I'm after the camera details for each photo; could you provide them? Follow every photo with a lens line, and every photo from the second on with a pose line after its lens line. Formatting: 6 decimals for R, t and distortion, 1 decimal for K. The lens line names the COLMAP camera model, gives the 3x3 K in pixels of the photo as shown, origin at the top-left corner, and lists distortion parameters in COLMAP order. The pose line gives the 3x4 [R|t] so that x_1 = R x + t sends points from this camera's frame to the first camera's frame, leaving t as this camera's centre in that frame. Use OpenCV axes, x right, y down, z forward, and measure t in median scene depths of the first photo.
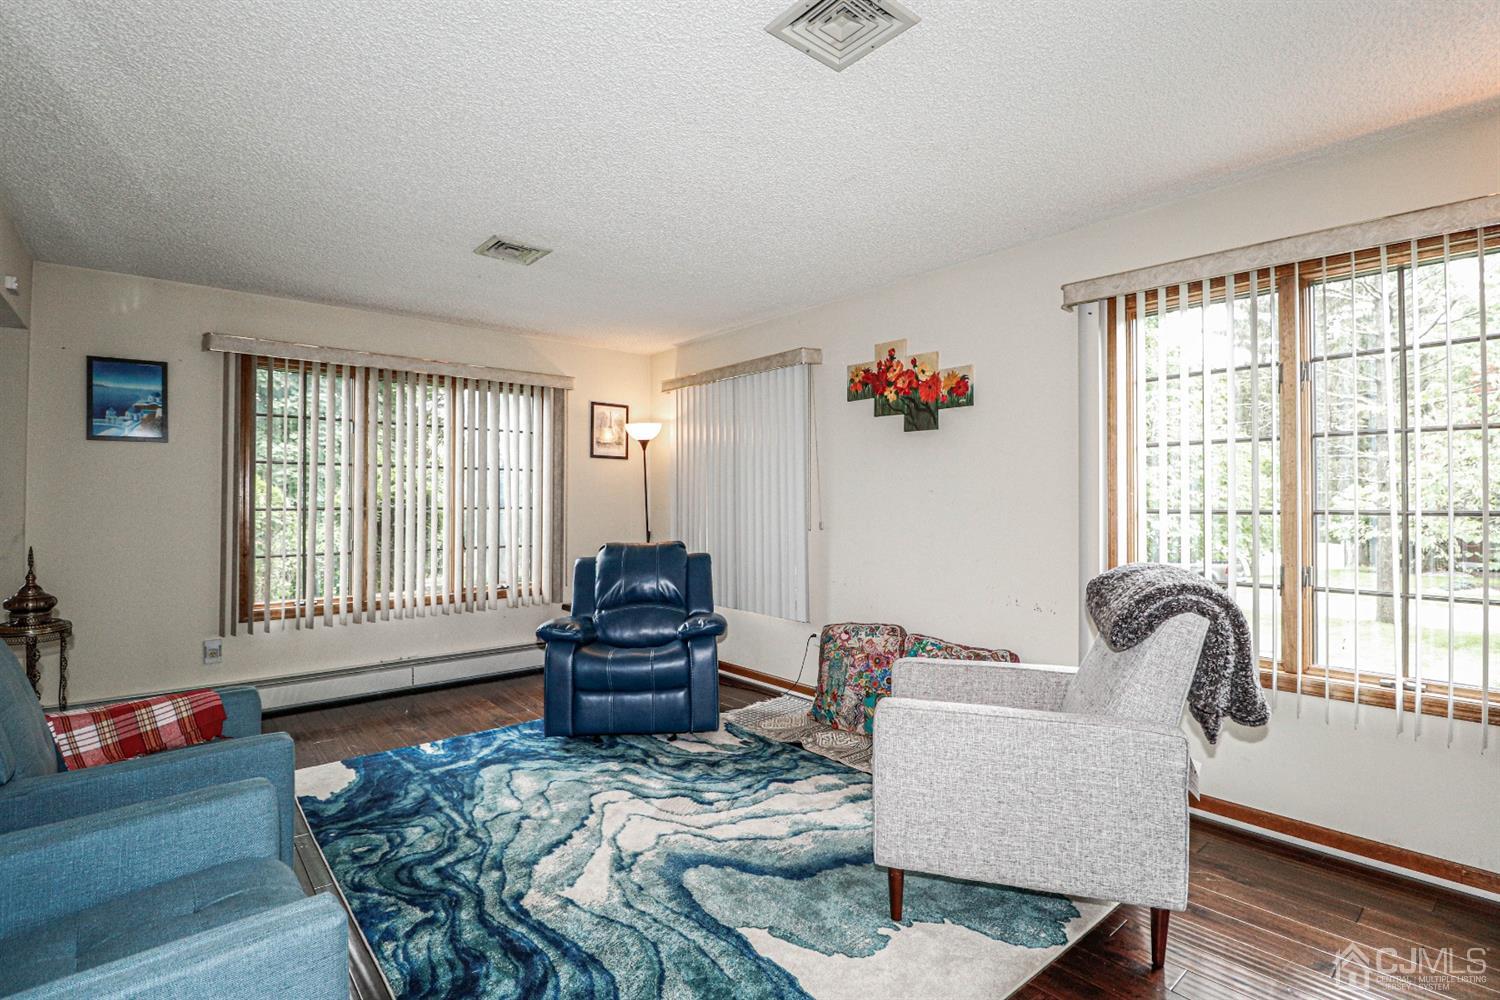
lens RADIAL K [[707.0, 0, 748.5], [0, 707.0, 491.6], [0, 0, 1]] dist [-0.000443, -0.011922]
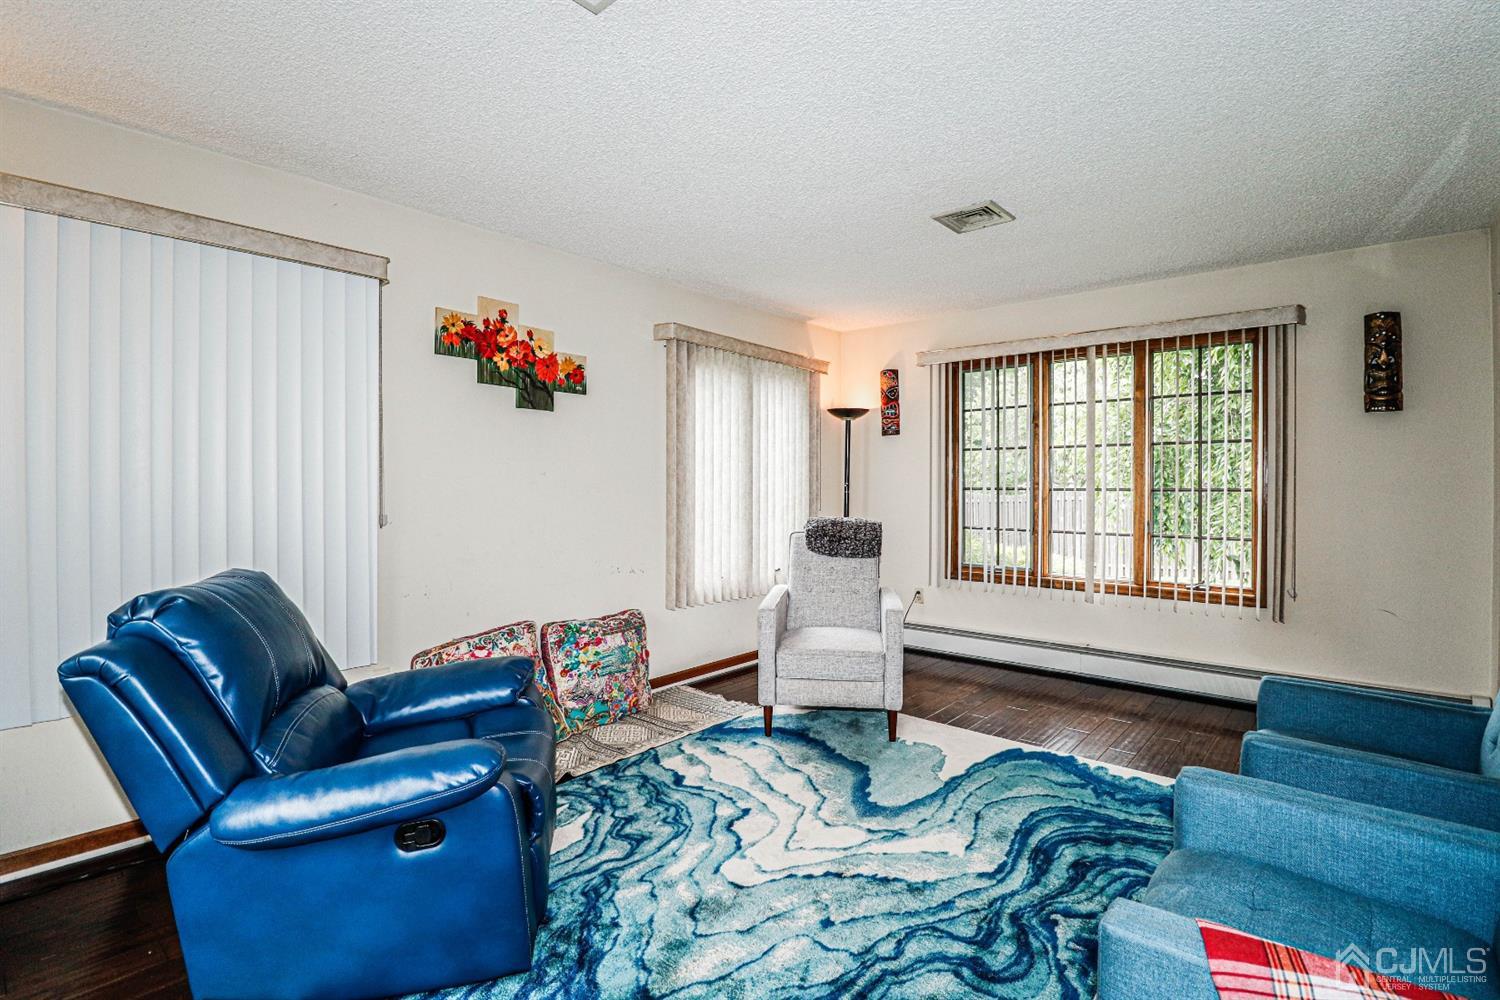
lens RADIAL K [[707.0, 0, 748.5], [0, 707.0, 491.6], [0, 0, 1]] dist [-0.000443, -0.011922]
pose [[-0.151849, -0.011572, 0.988336, -0.828942], [-0.011966, 0.999880, 0.009869, 0.011474], [-0.988331, -0.010327, -0.151970, 0.976523]]
